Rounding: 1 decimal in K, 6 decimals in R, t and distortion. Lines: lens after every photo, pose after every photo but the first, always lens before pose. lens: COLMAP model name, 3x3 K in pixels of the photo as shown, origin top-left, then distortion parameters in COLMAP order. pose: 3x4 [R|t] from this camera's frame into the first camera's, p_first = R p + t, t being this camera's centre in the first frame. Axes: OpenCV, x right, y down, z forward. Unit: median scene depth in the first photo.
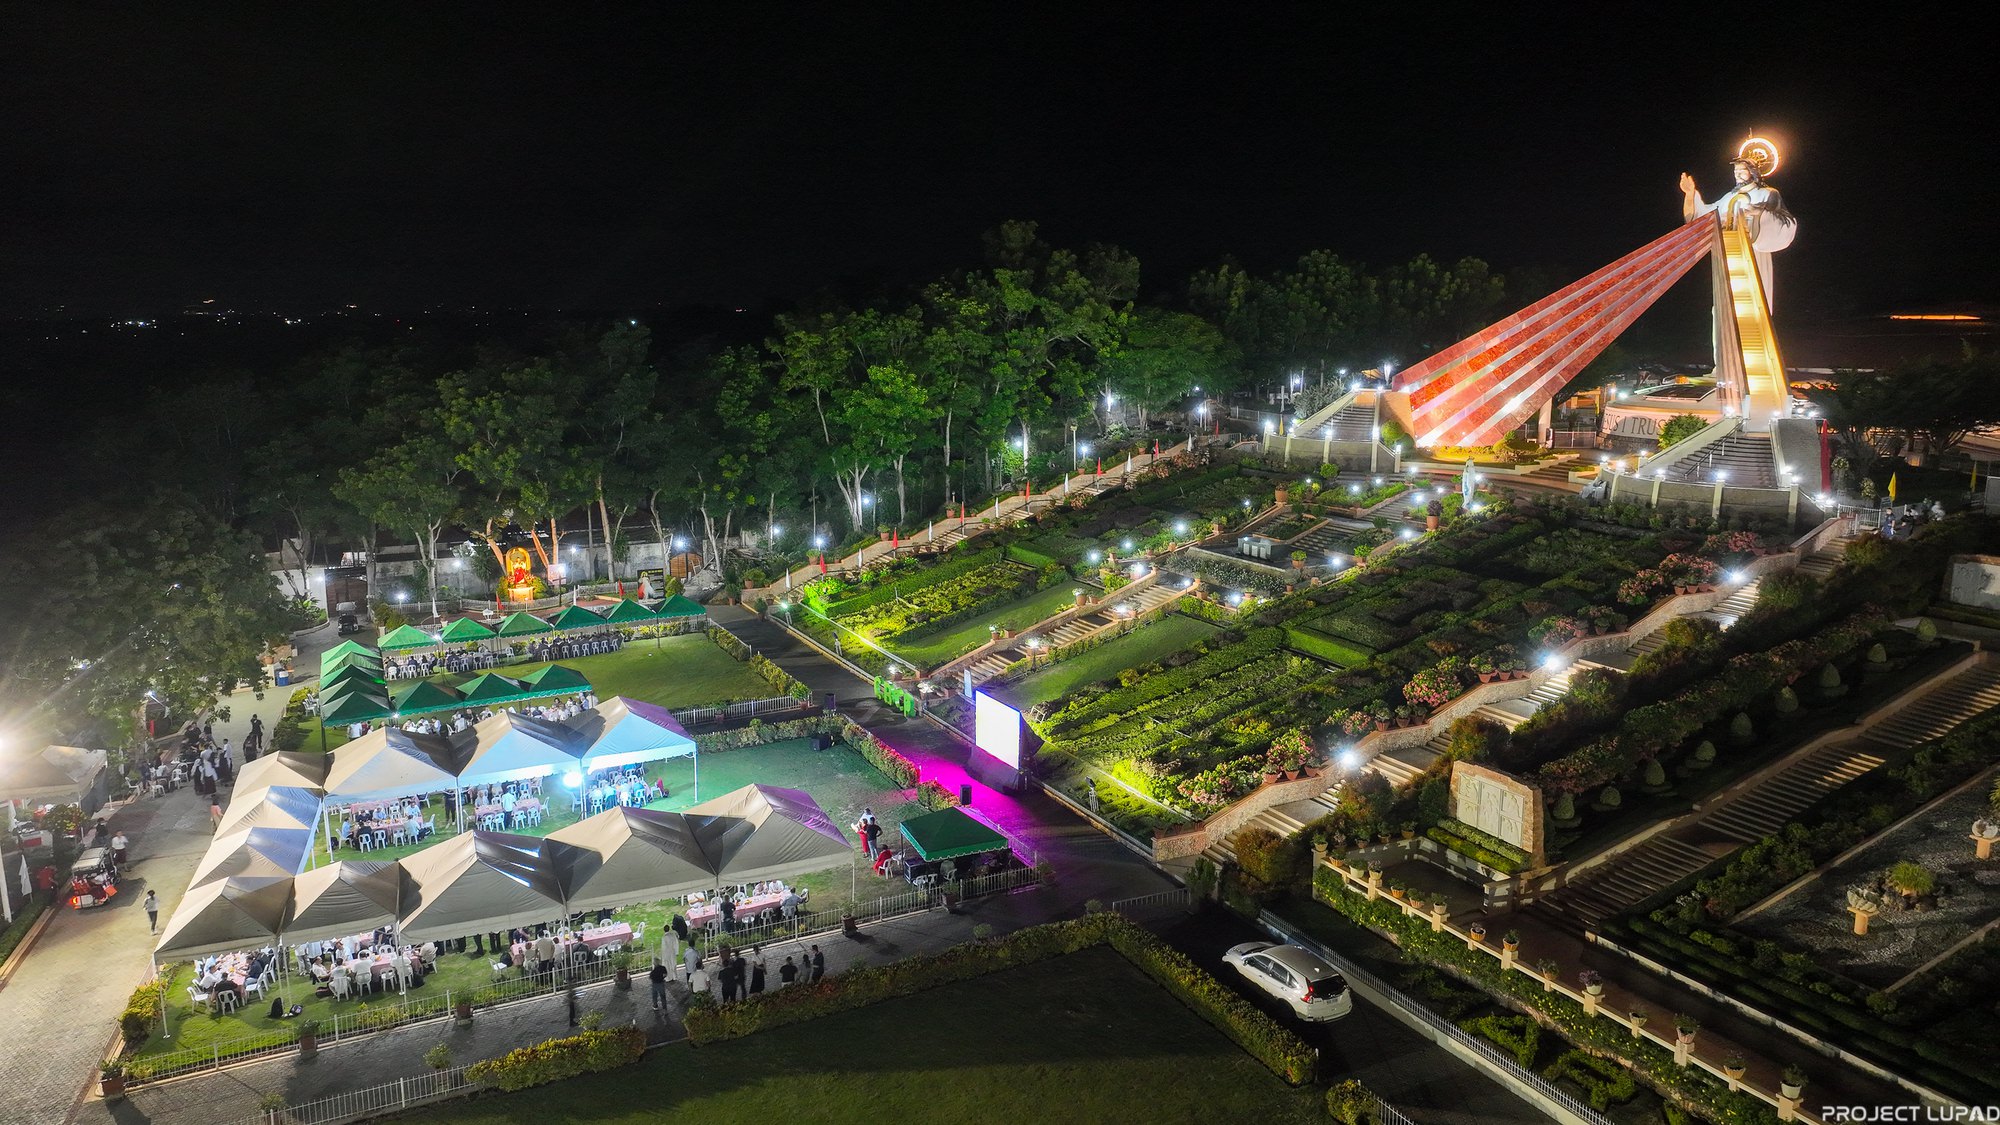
lens RADIAL K [[1405.9, 0, 1000.0], [0, 1405.9, 562.5], [0, 0, 1]] dist [0.002698, 0.011033]
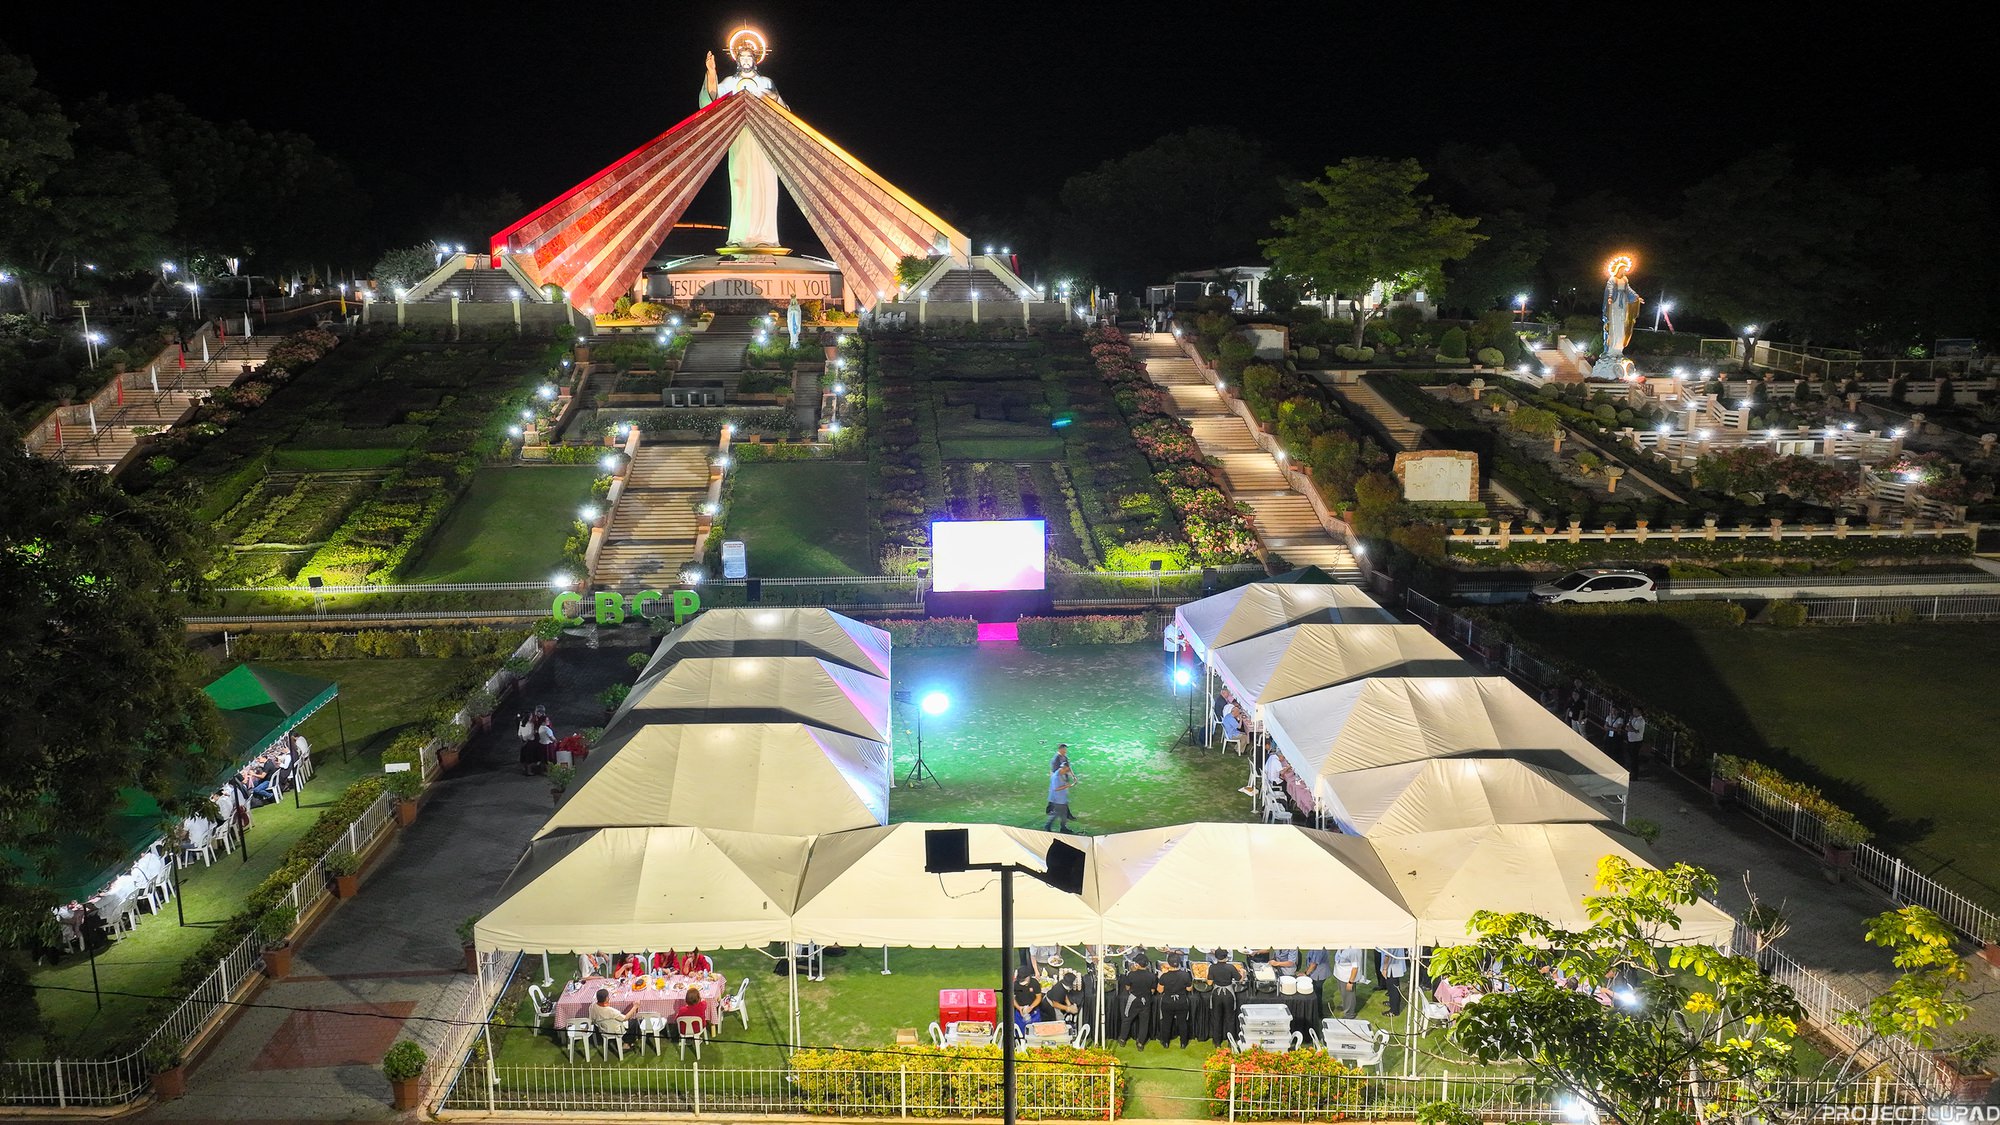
lens RADIAL K [[1405.9, 0, 1000.0], [0, 1405.9, 562.5], [0, 0, 1]] dist [0.002698, 0.011033]
pose [[0.363484, -0.164103, 0.917033, -0.462576], [0.161038, 0.980613, 0.111650, 0.019395], [-0.917576, 0.107094, 0.382864, 0.417131]]
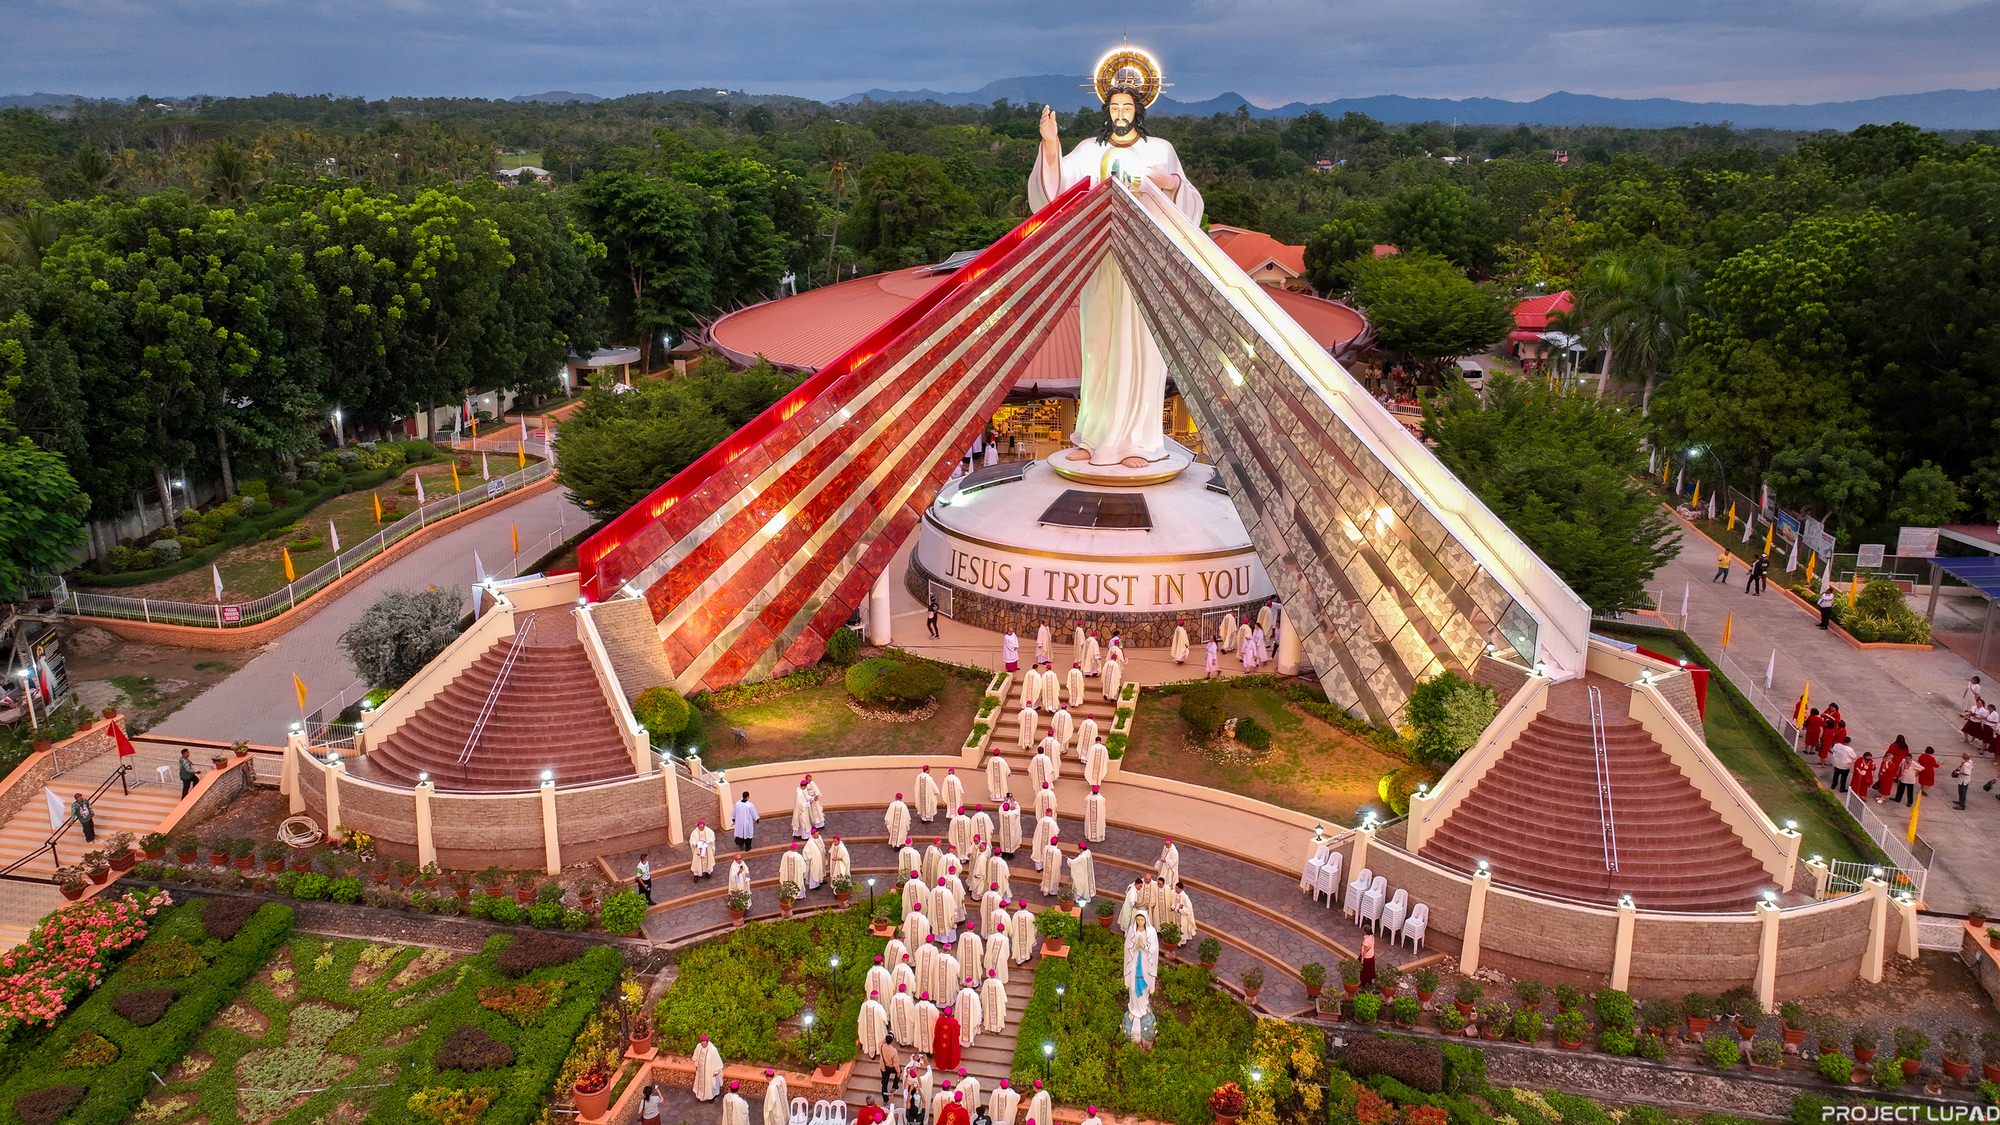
lens RADIAL K [[1405.9, 0, 1000.0], [0, 1405.9, 562.5], [0, 0, 1]] dist [0.002698, 0.011033]
pose [[0.624489, -0.226498, 0.747471, 0.034083], [0.134848, 0.973923, 0.182455, -0.201117], [-0.769305, -0.013147, 0.638747, 0.648899]]
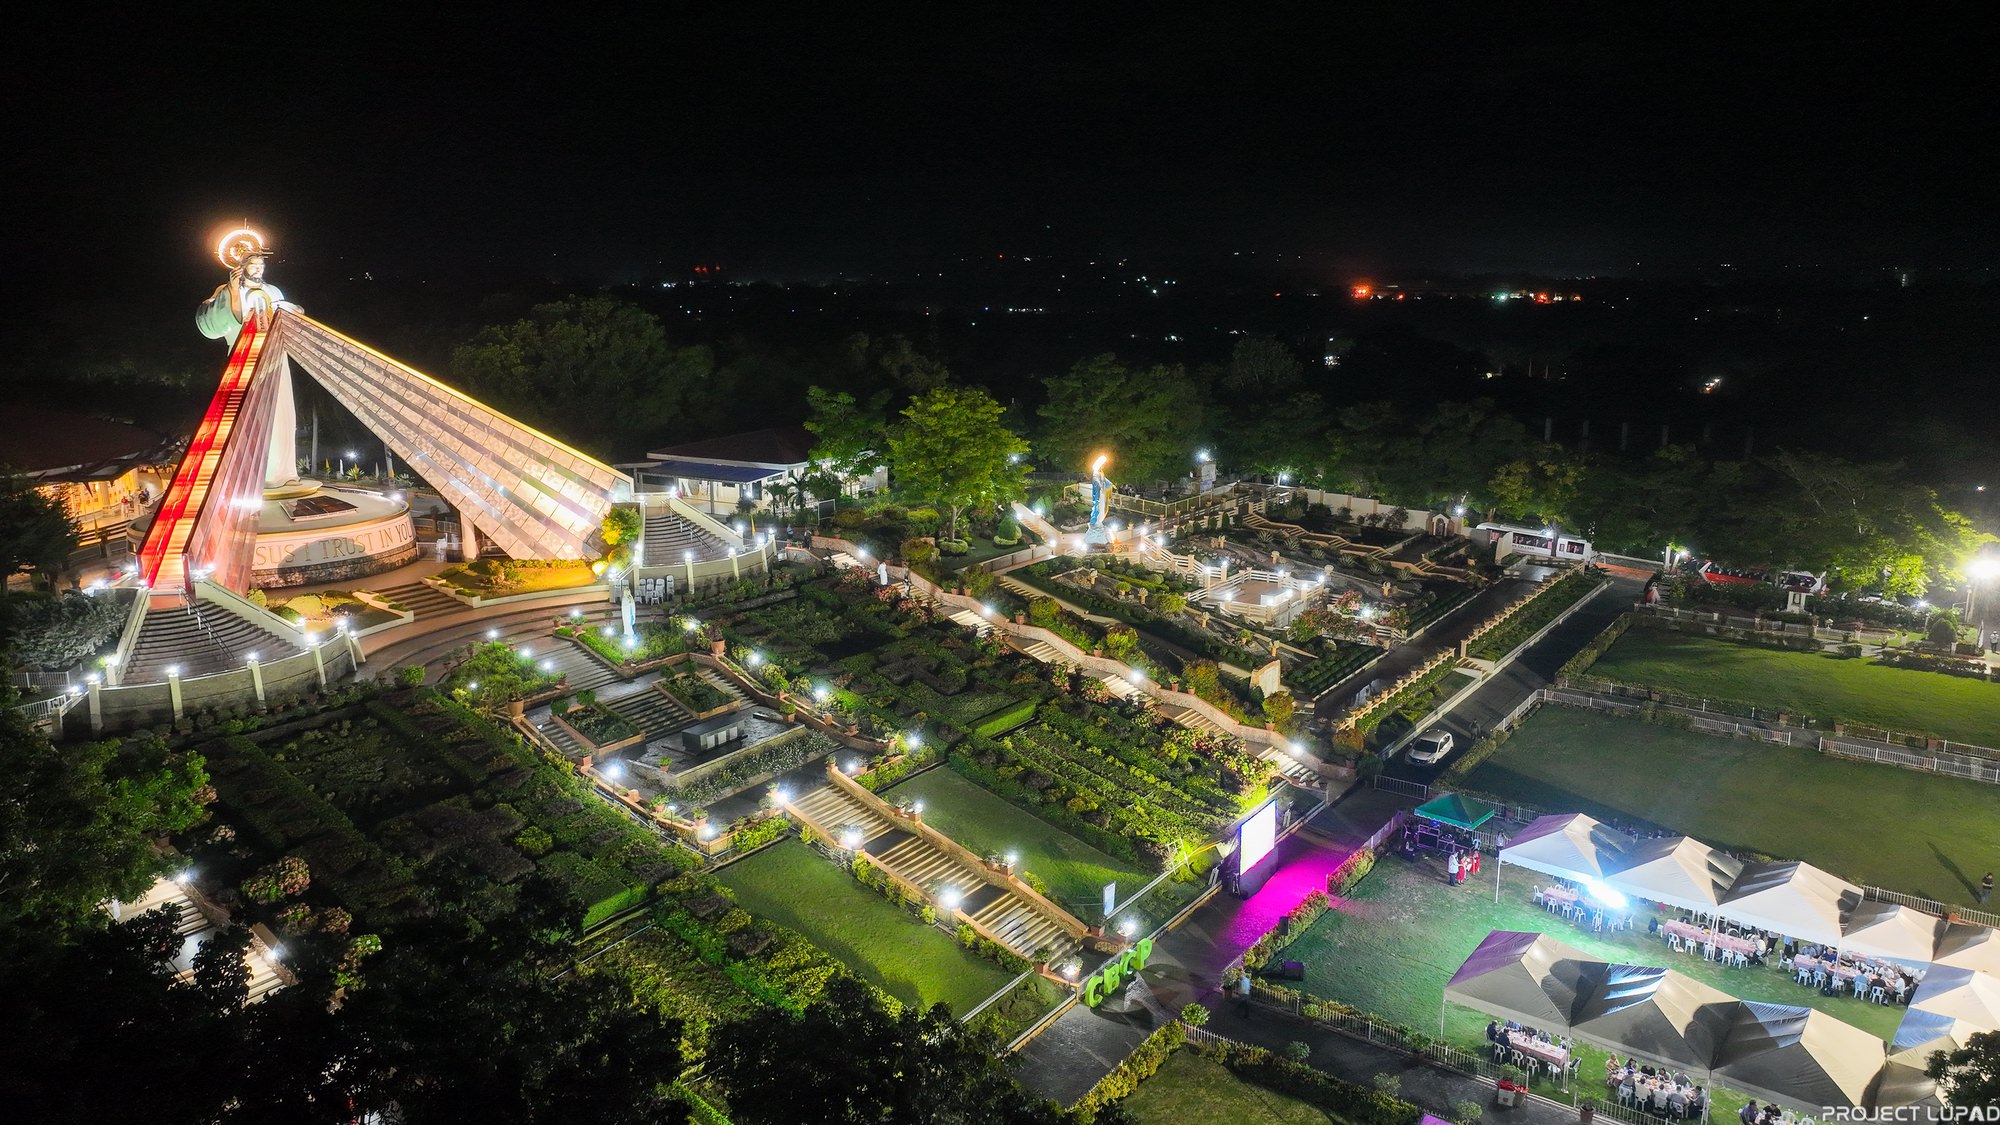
lens RADIAL K [[1403.8, 0, 998.4], [0, 1403.8, 566.7], [0, 0, 1]] dist [0.004530, 0.010097]
pose [[-0.477125, -0.181559, 0.859877, -0.509639], [0.151058, 0.946923, 0.283758, -0.267713], [-0.865756, 0.265279, -0.424375, 0.980636]]
